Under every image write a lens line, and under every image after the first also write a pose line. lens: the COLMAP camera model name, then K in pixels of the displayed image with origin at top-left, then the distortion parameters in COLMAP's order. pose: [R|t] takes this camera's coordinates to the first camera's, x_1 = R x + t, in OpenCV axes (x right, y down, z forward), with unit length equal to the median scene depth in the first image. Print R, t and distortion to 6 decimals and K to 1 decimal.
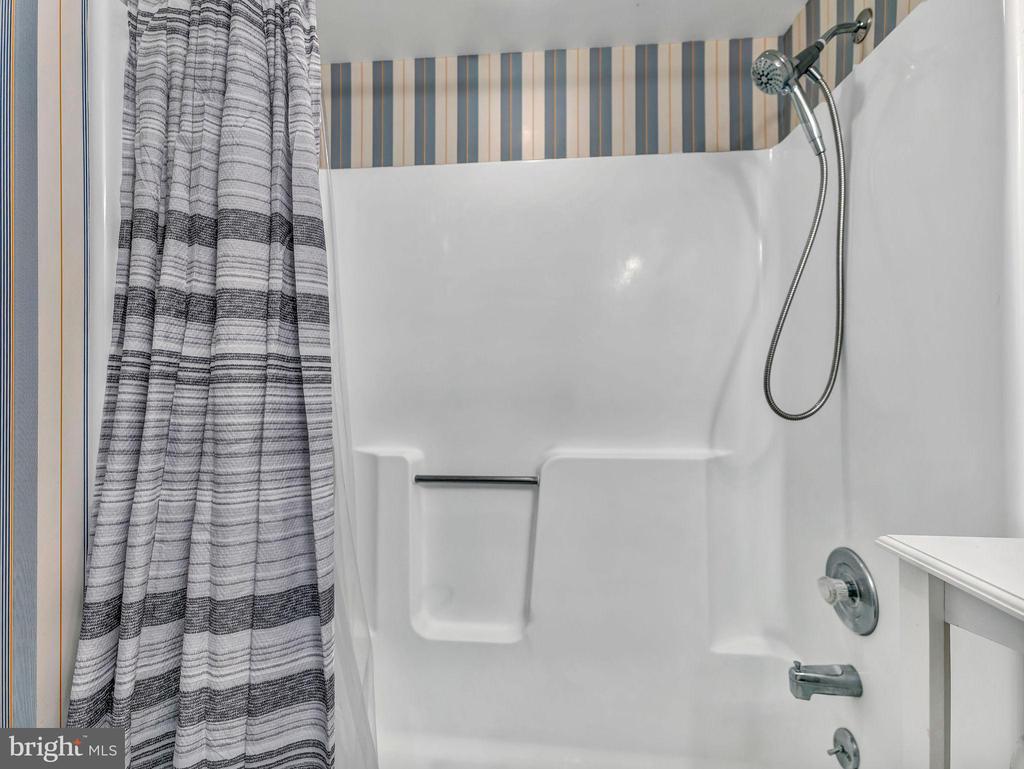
lens RADIAL K [[479.7, 0, 510.5], [0, 479.7, 370.5], [0, 0, 1]] dist [0.011580, -0.000047]
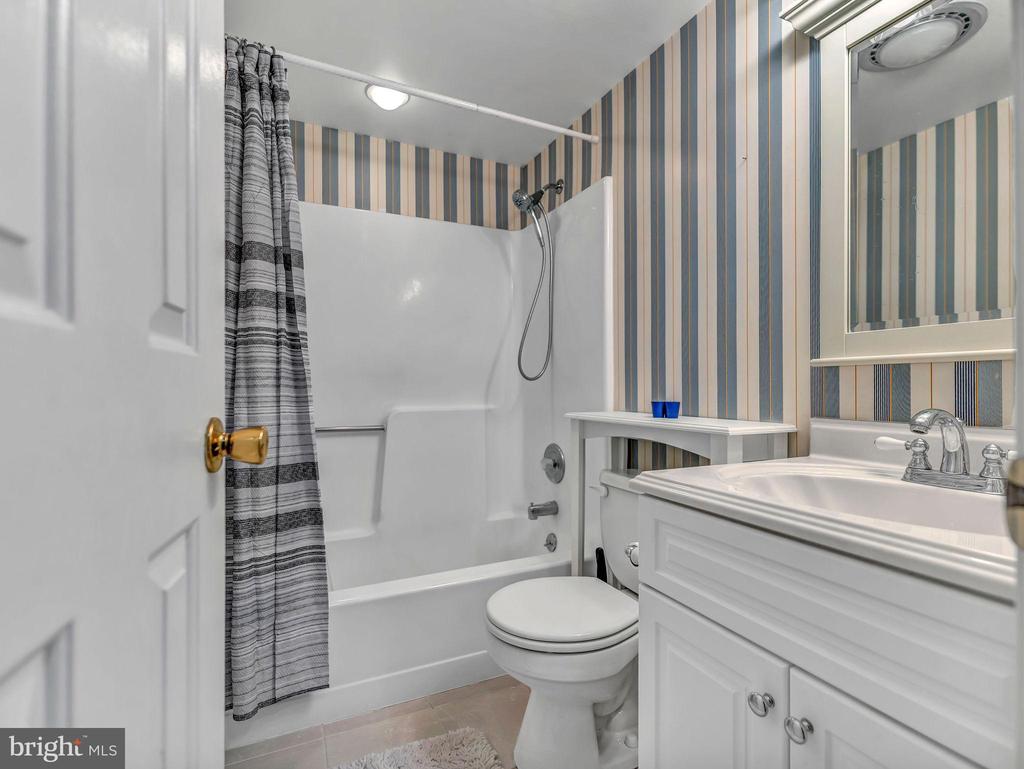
lens RADIAL K [[479.7, 0, 510.5], [0, 479.7, 370.5], [0, 0, 1]] dist [0.011580, -0.000047]
pose [[0.863133, 0.016315, 0.504714, -0.600738], [-0.005834, 0.999733, -0.022341, 0.134994], [-0.504944, 0.016339, 0.862998, -0.820597]]
